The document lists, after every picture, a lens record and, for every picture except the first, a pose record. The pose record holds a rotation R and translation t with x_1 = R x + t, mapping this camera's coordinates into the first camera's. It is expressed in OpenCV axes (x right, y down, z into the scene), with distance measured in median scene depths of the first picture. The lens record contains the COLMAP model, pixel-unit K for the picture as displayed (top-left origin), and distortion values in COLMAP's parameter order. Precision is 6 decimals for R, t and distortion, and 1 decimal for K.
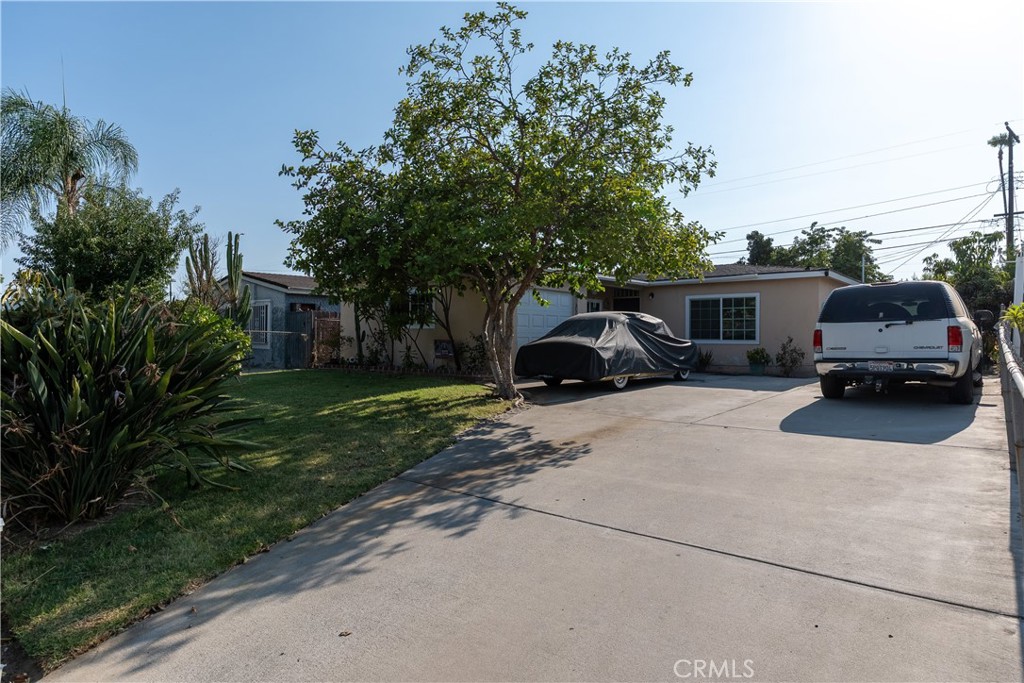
lens RADIAL K [[572.0, 0, 512.3], [0, 572.0, 336.2], [0, 0, 1]] dist [0.004042, 0.002985]
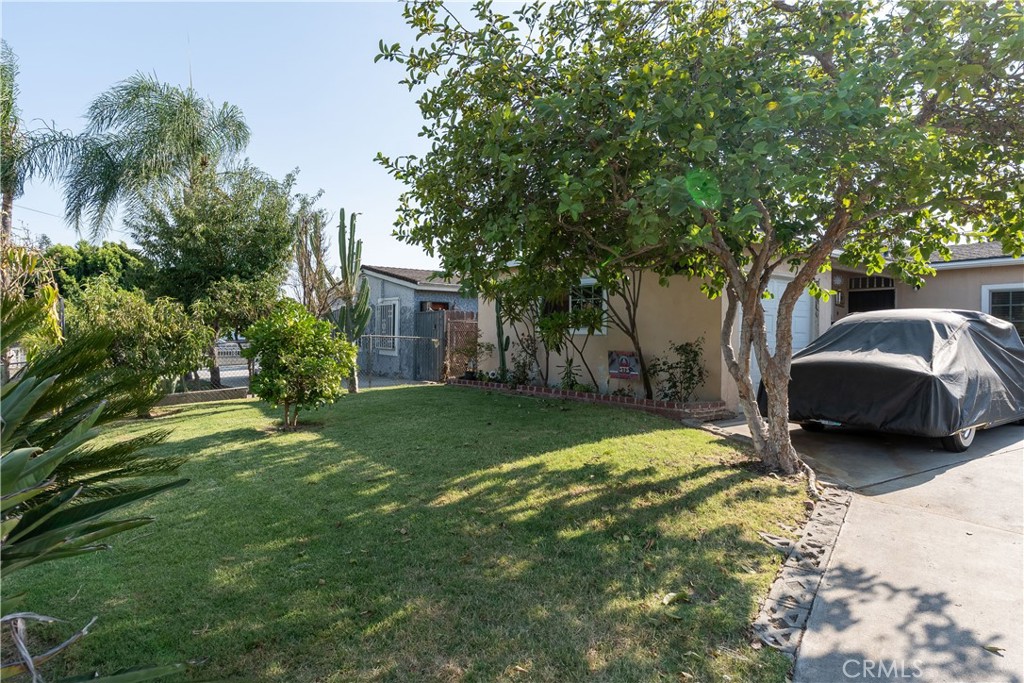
lens RADIAL K [[572.0, 0, 522.2], [0, 572.0, 339.1], [0, 0, 1]] dist [0.004042, 0.002985]
pose [[0.977609, 0.006816, -0.210319, -0.086939], [-0.005864, 0.999970, 0.005151, -0.010533], [0.210348, -0.003802, 0.977619, 0.280979]]
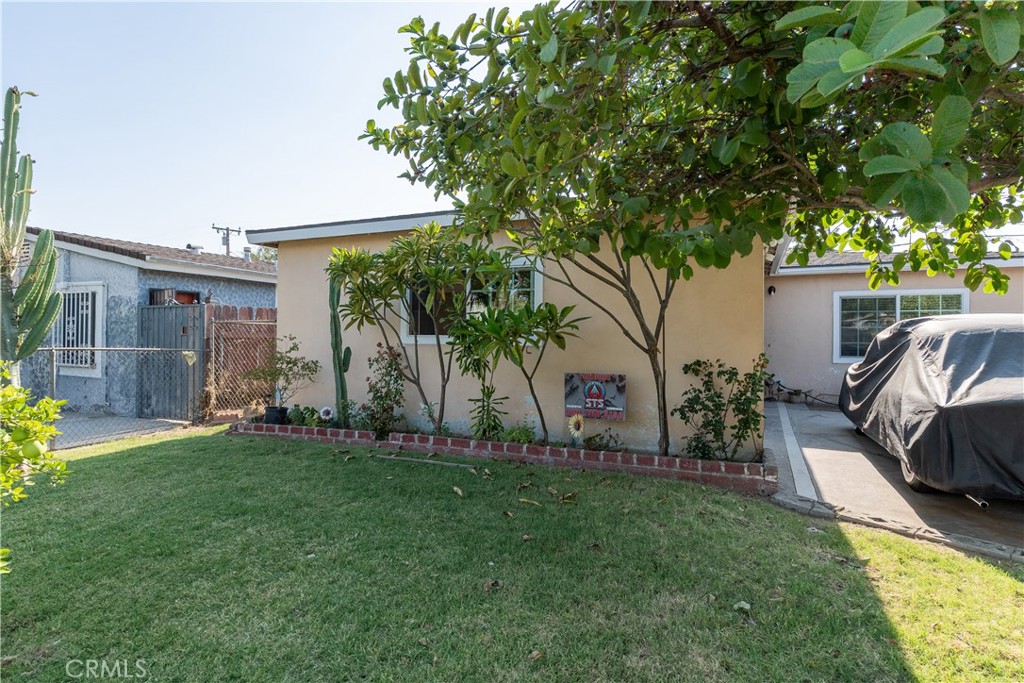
lens RADIAL K [[531.8, 0, 508.0], [0, 531.8, 338.7], [0, 0, 1]] dist [-0.001603, 0.003526]
pose [[0.962743, 0.000991, 0.270417, -0.268387], [-0.002131, 0.999990, 0.003922, -0.020303], [-0.270411, -0.004352, 0.962735, 0.588652]]
